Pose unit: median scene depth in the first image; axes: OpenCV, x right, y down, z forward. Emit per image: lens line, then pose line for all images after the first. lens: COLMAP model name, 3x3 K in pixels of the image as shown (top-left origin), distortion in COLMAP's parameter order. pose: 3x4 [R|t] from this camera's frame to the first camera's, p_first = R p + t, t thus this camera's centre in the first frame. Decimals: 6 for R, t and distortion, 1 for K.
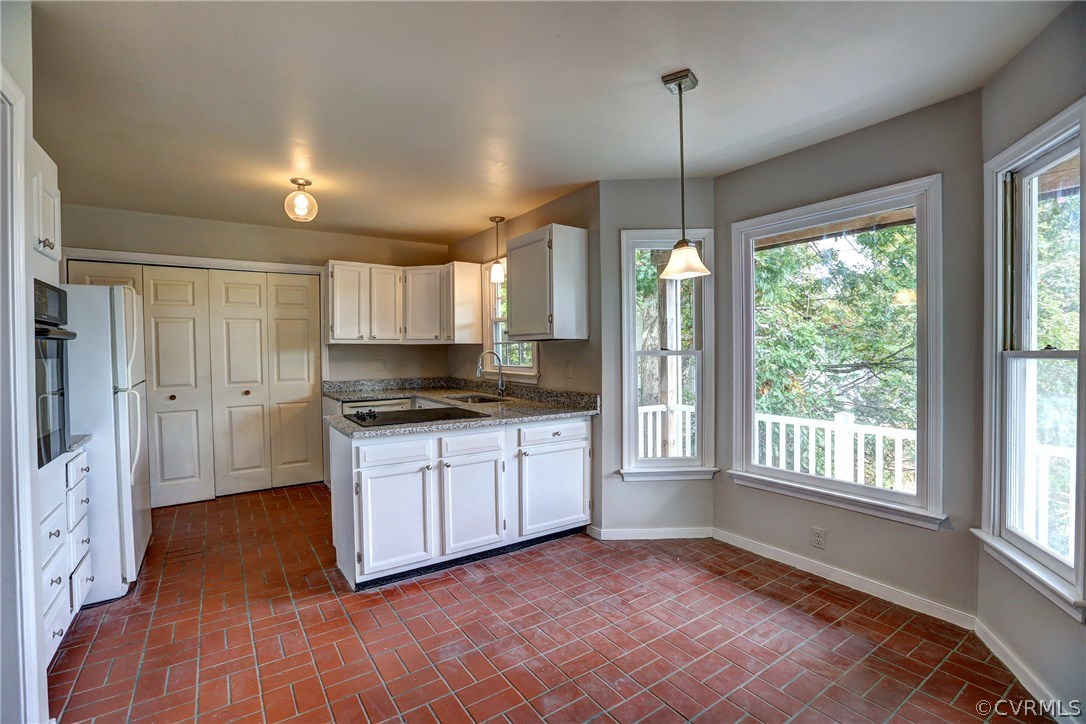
lens RADIAL K [[492.8, 0, 542.7], [0, 492.8, 359.6], [0, 0, 1]] dist [-0.050799, 0.017286]
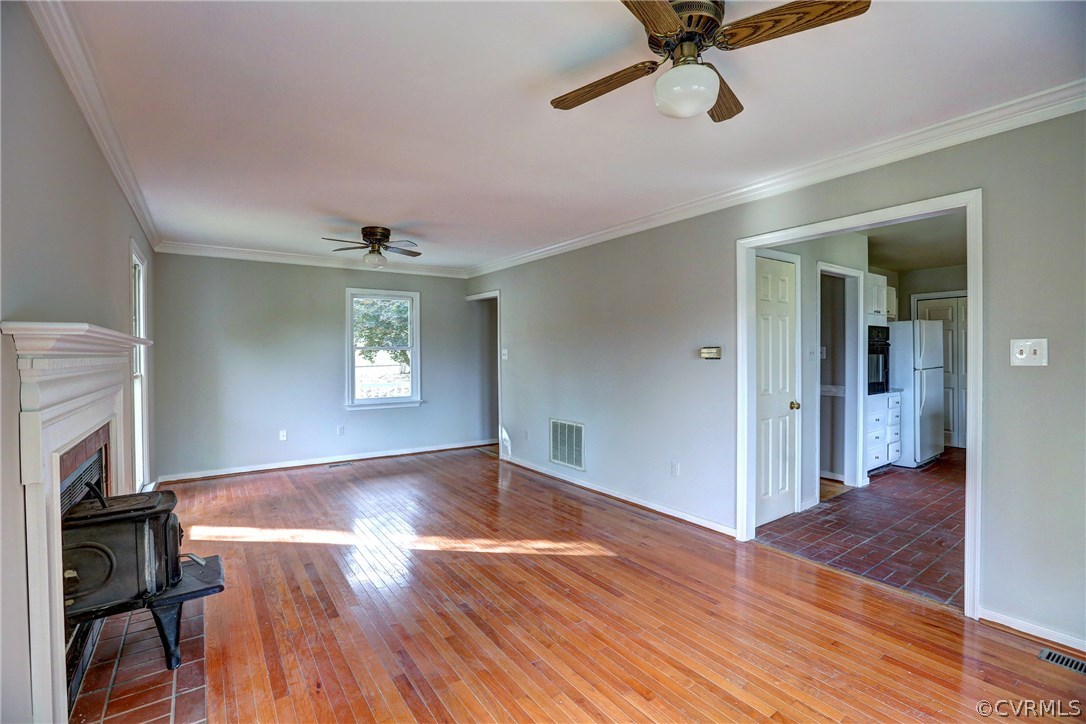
lens RADIAL K [[492.8, 0, 545.8], [0, 492.8, 356.1], [0, 0, 1]] dist [-0.050799, 0.017286]
pose [[0.017487, 0.013710, -0.999753, 0.923430], [-0.013649, 0.999816, 0.013472, -0.000863], [0.999754, 0.013410, 0.017671, -0.512850]]
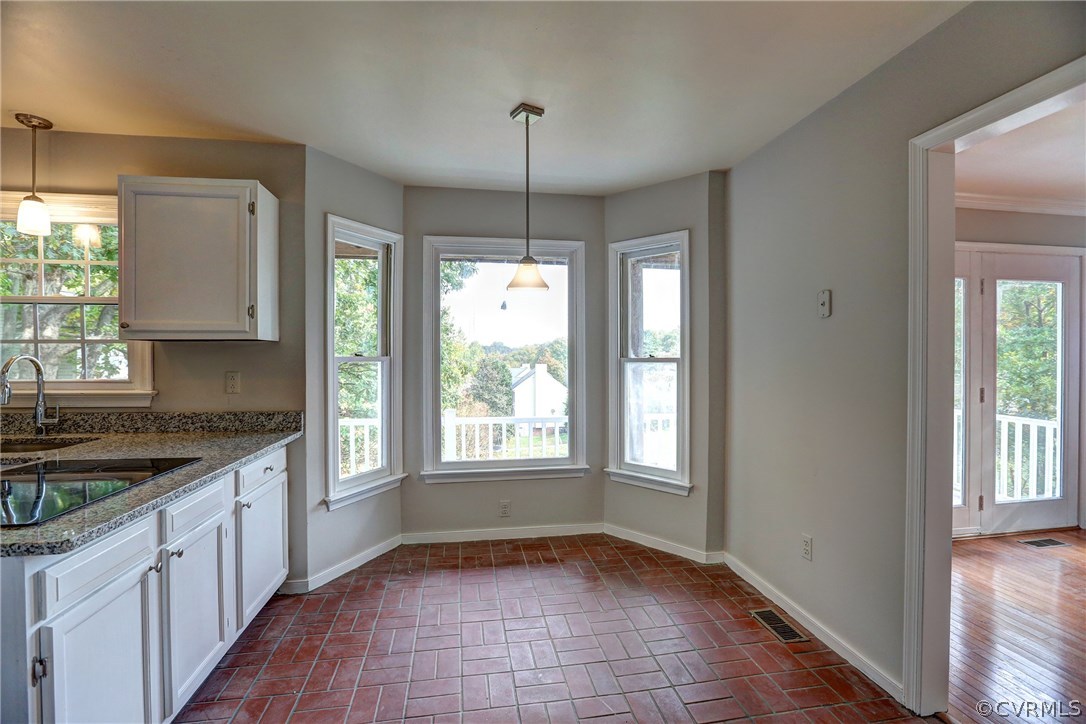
lens RADIAL K [[492.8, 0, 545.3], [0, 492.8, 358.5], [0, 0, 1]] dist [-0.050799, 0.017286]
pose [[0.414796, 0.003748, 0.909907, -0.441283], [0.012401, 0.999875, -0.009772, -0.001754], [-0.909830, 0.015337, 0.414698, 0.313117]]
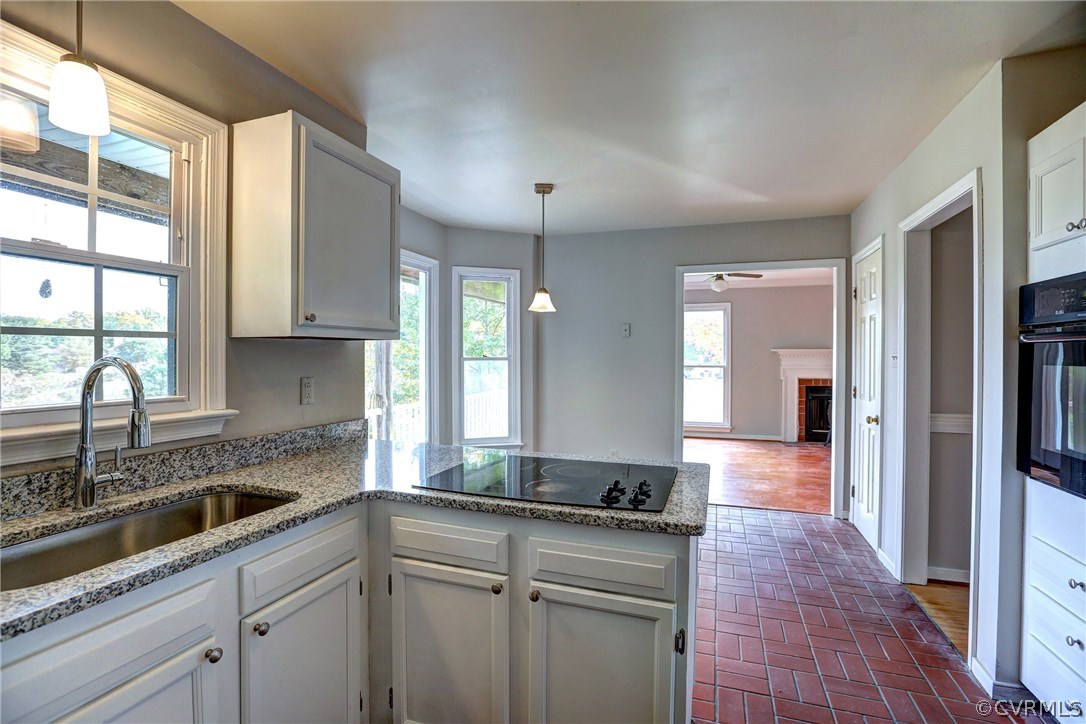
lens RADIAL K [[492.8, 0, 541.4], [0, 492.8, 357.5], [0, 0, 1]] dist [-0.050799, 0.017286]
pose [[-0.584864, 0.001447, 0.811130, -0.630479], [0.016999, 0.999801, 0.010473, -0.021599], [-0.810953, 0.019914, -0.584772, 1.211672]]
